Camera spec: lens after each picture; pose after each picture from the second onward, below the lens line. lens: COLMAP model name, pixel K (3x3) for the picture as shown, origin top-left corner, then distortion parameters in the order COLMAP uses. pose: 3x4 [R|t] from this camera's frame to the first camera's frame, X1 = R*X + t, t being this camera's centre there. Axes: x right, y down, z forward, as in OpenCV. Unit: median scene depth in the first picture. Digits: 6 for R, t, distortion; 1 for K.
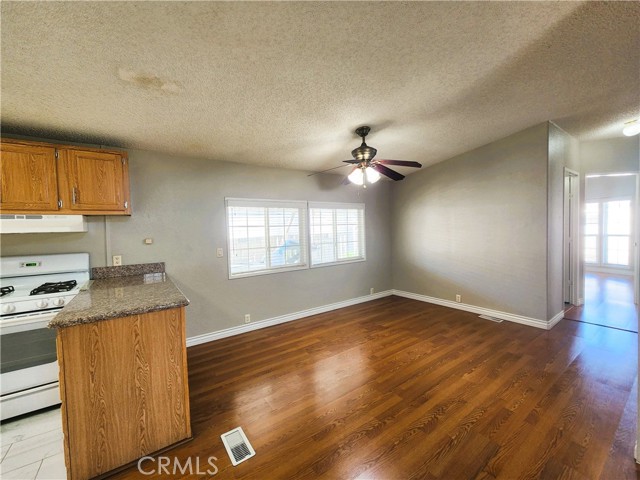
lens RADIAL K [[265.5, 0, 323.0], [0, 265.5, 238.7], [0, 0, 1]] dist [0.001868, 0.000013]
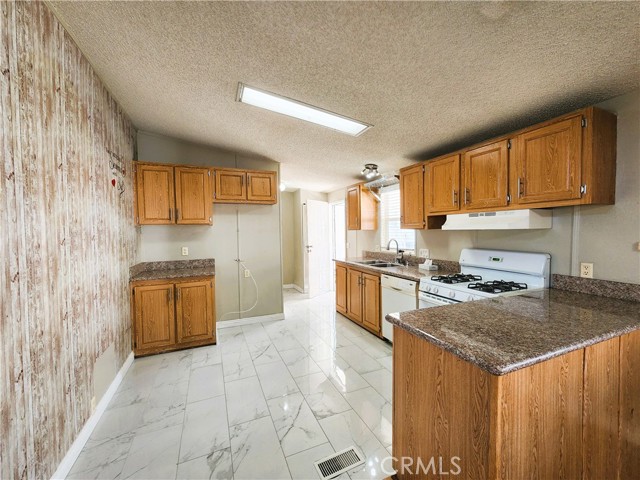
lens RADIAL K [[265.5, 0, 323.0], [0, 265.5, 238.7], [0, 0, 1]] dist [0.001868, 0.000013]
pose [[-0.213716, 0.065099, -0.974724, 0.055316], [-0.014656, 0.997451, 0.069830, -0.043963], [0.976786, 0.029210, -0.212217, 0.531139]]
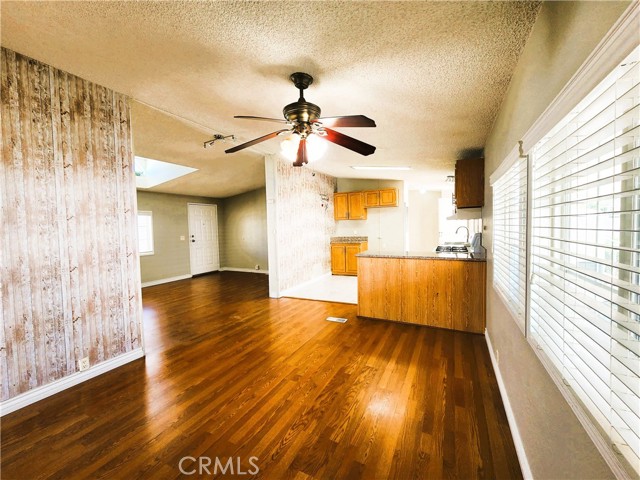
lens RADIAL K [[265.5, 0, 323.0], [0, 265.5, 238.7], [0, 0, 1]] dist [0.001868, 0.000013]
pose [[-0.880758, 0.072224, -0.468026, 0.516976], [0.032257, 0.995156, 0.092865, -0.082229], [0.472466, 0.066694, -0.878822, 1.907259]]
